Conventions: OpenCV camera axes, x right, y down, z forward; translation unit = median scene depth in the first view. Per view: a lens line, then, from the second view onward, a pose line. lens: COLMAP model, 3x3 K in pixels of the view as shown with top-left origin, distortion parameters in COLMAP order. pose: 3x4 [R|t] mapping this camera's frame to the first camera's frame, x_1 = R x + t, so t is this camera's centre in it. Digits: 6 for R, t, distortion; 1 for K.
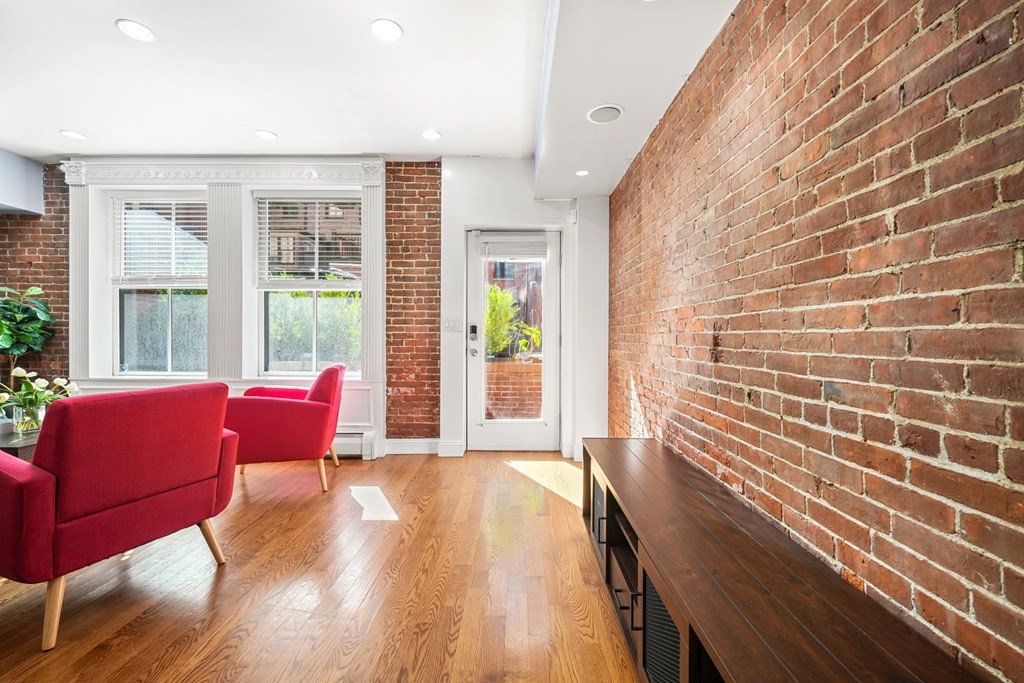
lens RADIAL K [[428.2, 0, 512.0], [0, 428.2, 341.5], [0, 0, 1]] dist [0.001085, 0.000259]
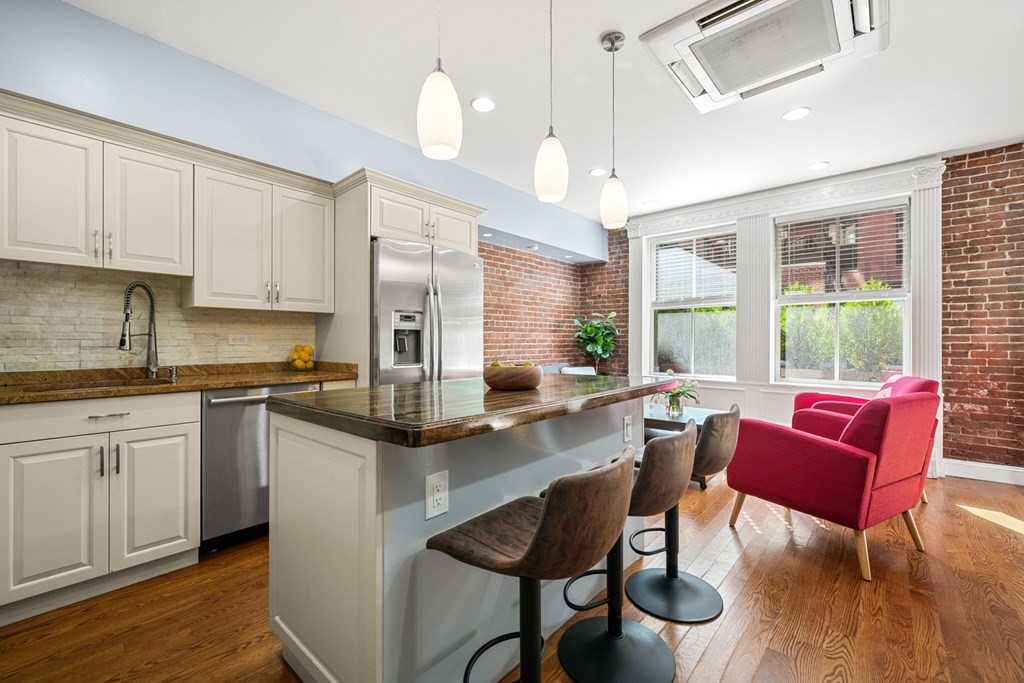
lens RADIAL K [[426.3, 0, 514.4], [0, 426.3, 340.1], [0, 0, 1]] dist [-0.001384, 0.000041]
pose [[0.756961, -0.004155, -0.653447, -0.394581], [-0.002580, 0.999953, -0.009348, -0.015849], [0.653455, 0.008762, 0.756915, -0.301313]]
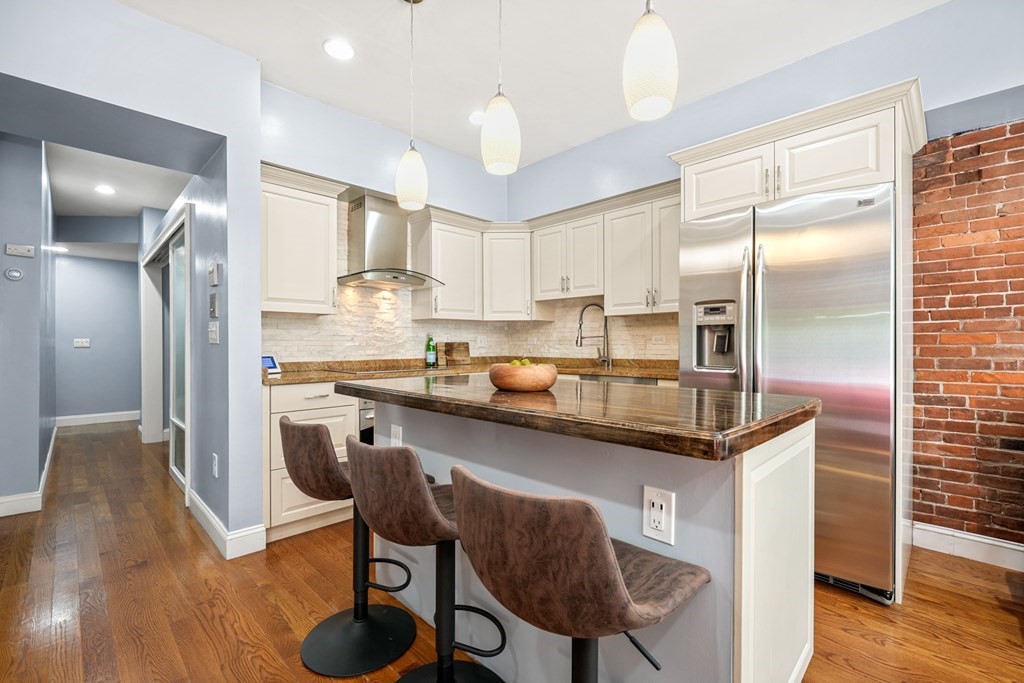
lens RADIAL K [[442.2, 0, 513.9], [0, 442.2, 344.9], [0, 0, 1]] dist [-0.001325, -0.000091]
pose [[-0.698866, -0.001573, -0.715251, -0.383969], [-0.005774, 0.999977, 0.003442, -0.013174], [0.715229, 0.006535, -0.698860, 0.349316]]
